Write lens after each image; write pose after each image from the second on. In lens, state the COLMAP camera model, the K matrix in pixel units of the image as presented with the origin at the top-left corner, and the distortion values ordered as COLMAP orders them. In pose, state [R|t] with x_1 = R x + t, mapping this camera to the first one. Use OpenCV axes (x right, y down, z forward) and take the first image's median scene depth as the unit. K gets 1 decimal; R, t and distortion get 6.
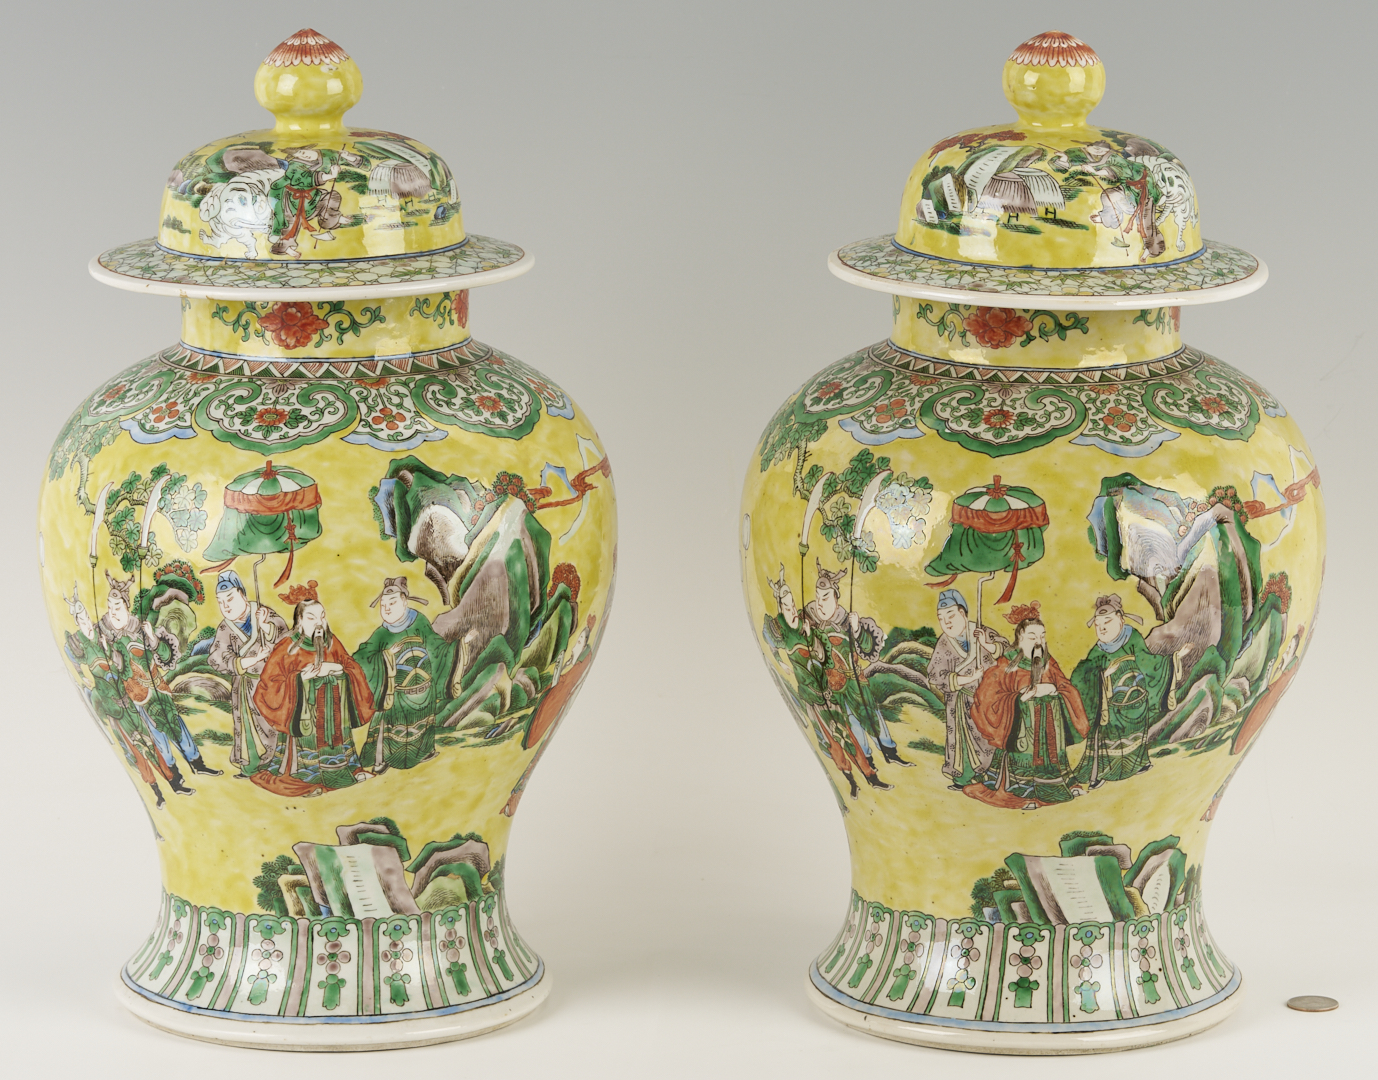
lens RADIAL K [[6449.0, 0, 689.0], [0, 6449.0, 540.0], [0, 0, 1]] dist [-0.077680, -0.127787]
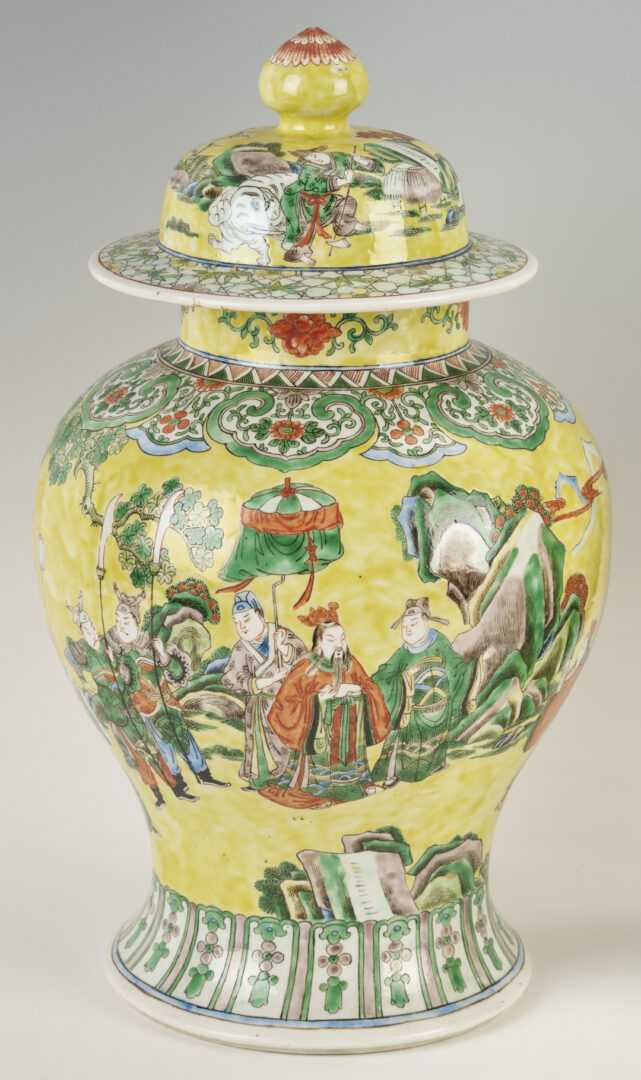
lens RADIAL K [[3718.7, 0, 355.7], [0, 3718.7, 538.8], [0, 0, 1]] dist [-0.167372, -0.093048]
pose [[0.999204, 0.002618, 0.039807, -0.076179], [-0.005661, 0.997052, 0.076520, -0.045445], [-0.039489, -0.076684, 0.996273, 0.435850]]
